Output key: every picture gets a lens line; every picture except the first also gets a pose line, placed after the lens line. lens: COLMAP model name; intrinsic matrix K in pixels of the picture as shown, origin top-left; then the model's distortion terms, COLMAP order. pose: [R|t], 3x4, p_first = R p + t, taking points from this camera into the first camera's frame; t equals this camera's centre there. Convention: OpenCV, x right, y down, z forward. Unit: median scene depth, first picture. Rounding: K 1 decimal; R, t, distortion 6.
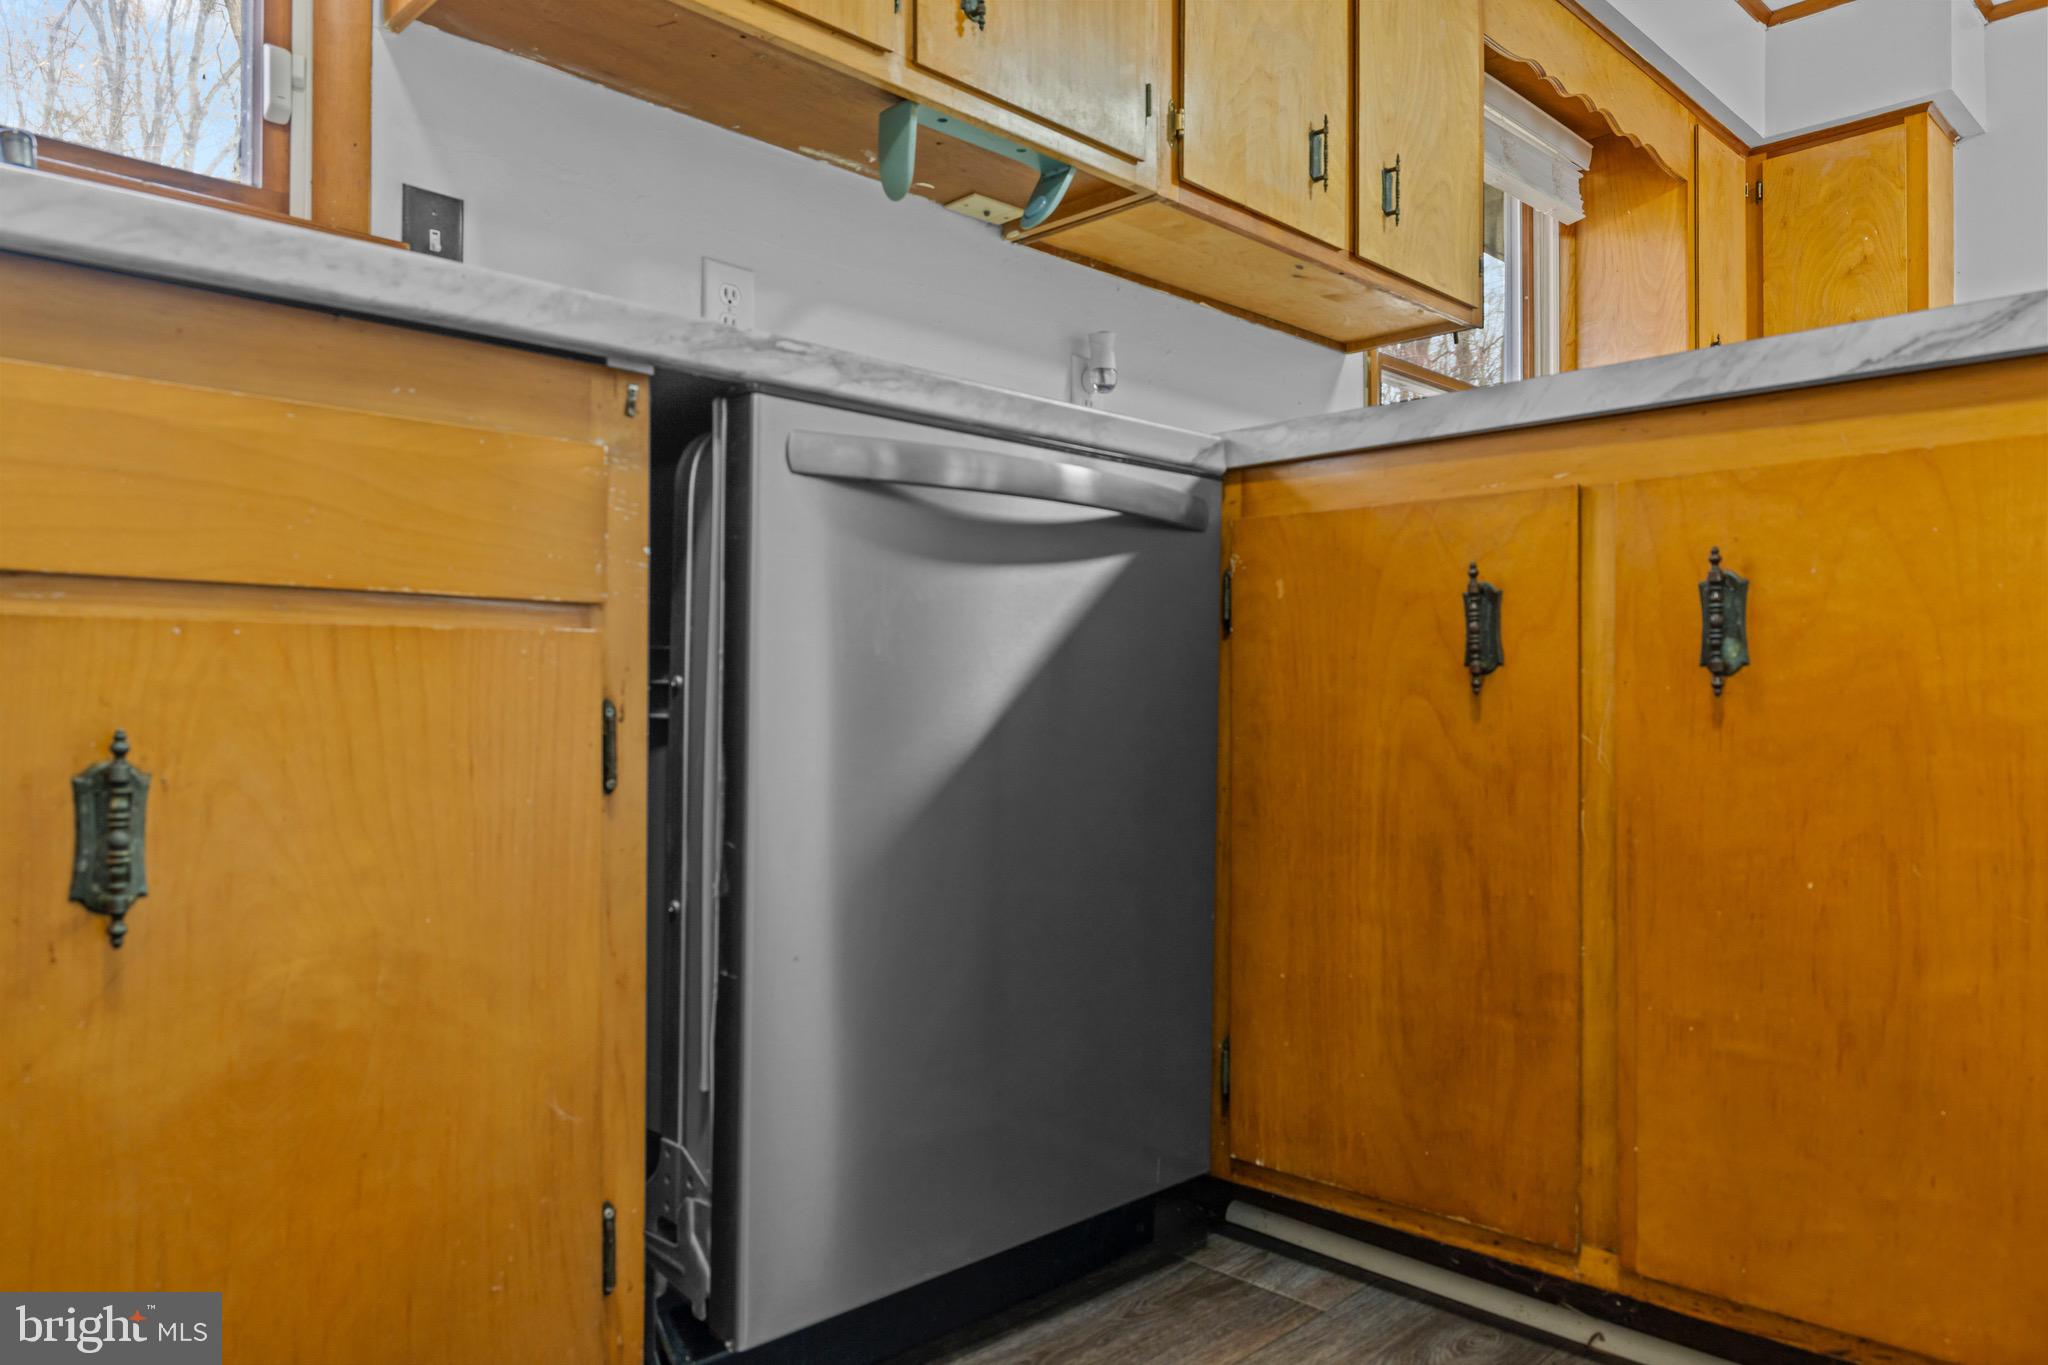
lens RADIAL K [[1372.5, 0, 1024.0], [0, 1372.5, 682.5], [0, 0, 1]] dist [0.001859, 0.000041]
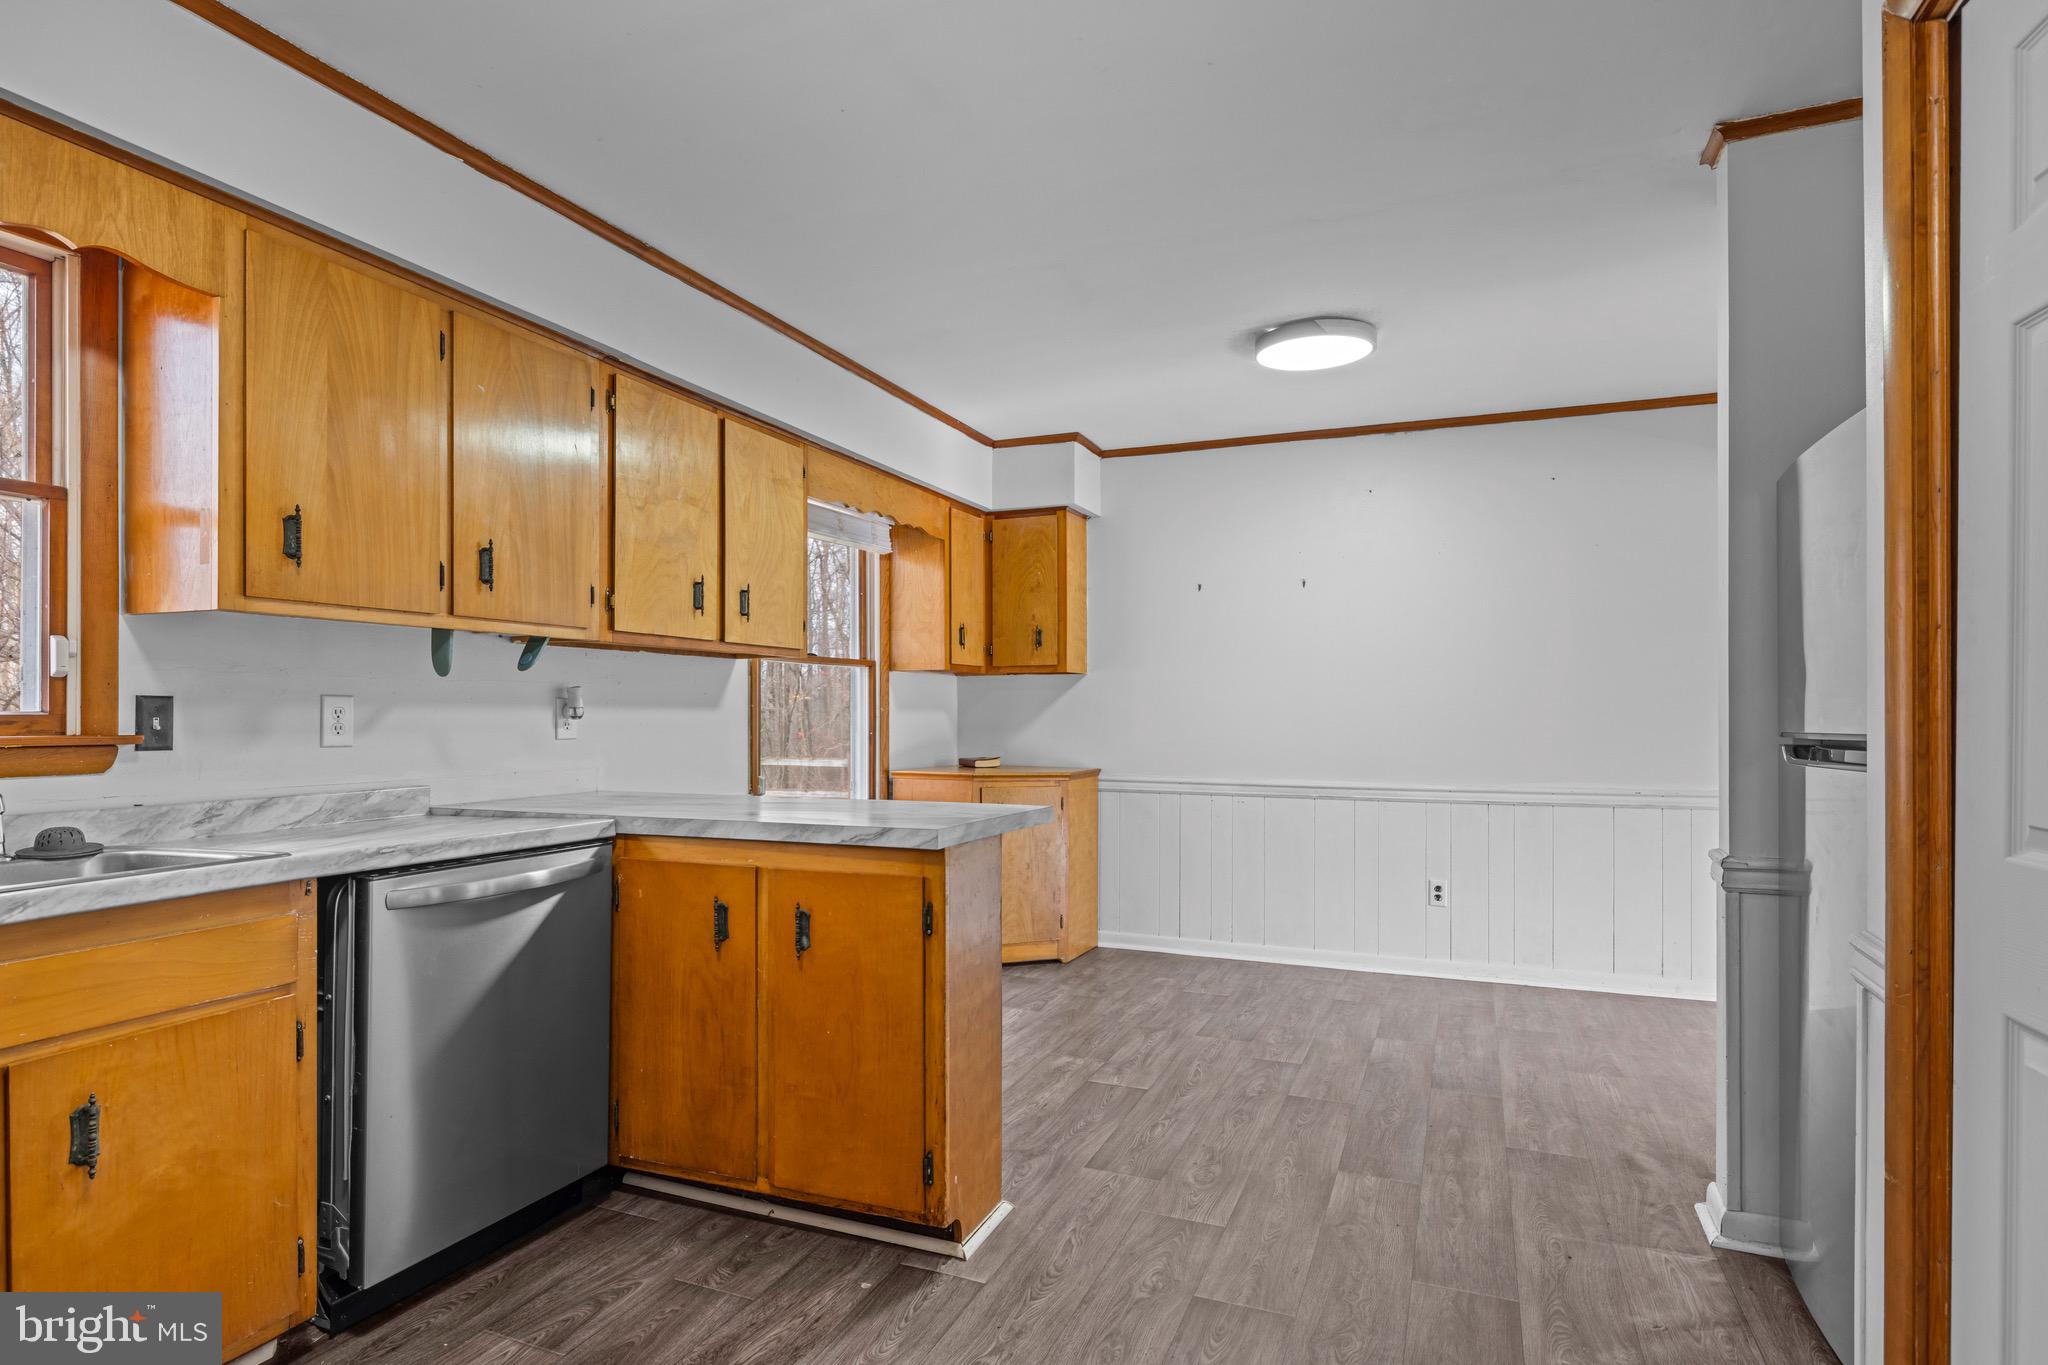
lens RADIAL K [[1080.9, 0, 1020.4], [0, 1080.9, 707.4], [0, 0, 1]] dist [-0.001671, 0.000276]
pose [[0.925434, -0.002425, 0.378900, 0.104153], [-0.001317, 0.999953, 0.009617, -0.412849], [-0.378906, -0.009399, 0.925388, -0.880125]]
